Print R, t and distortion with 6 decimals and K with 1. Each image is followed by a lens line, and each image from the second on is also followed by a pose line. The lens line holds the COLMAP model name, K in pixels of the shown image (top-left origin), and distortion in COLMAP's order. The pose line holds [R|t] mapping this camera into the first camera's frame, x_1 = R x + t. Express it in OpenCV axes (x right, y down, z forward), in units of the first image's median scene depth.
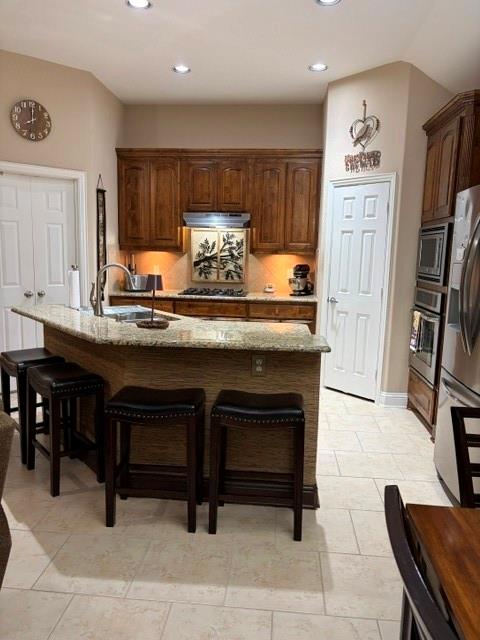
lens RADIAL K [[484.2, 0, 240.0], [0, 484.2, 320.0], [0, 0, 1]] dist [0.008946, -0.000394]
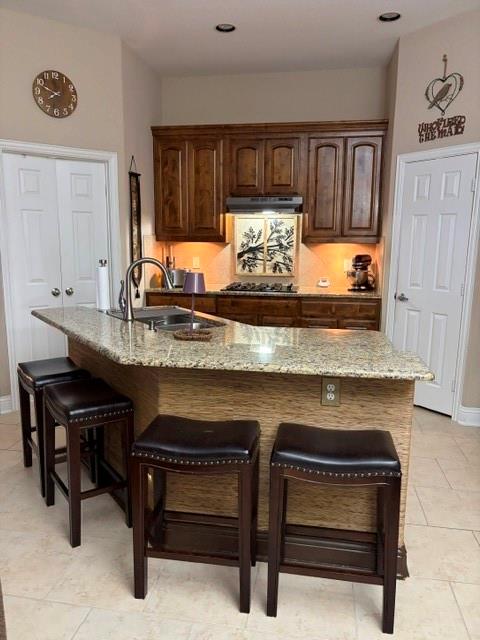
lens RADIAL K [[487.6, 0, 230.4], [0, 487.6, 324.0], [0, 0, 1]] dist [0.008160, 0.001965]
pose [[0.995027, 0.002032, -0.099584, -0.021637], [0.000878, 0.999574, 0.029160, -0.018215], [0.099601, -0.029103, 0.994602, 0.115875]]
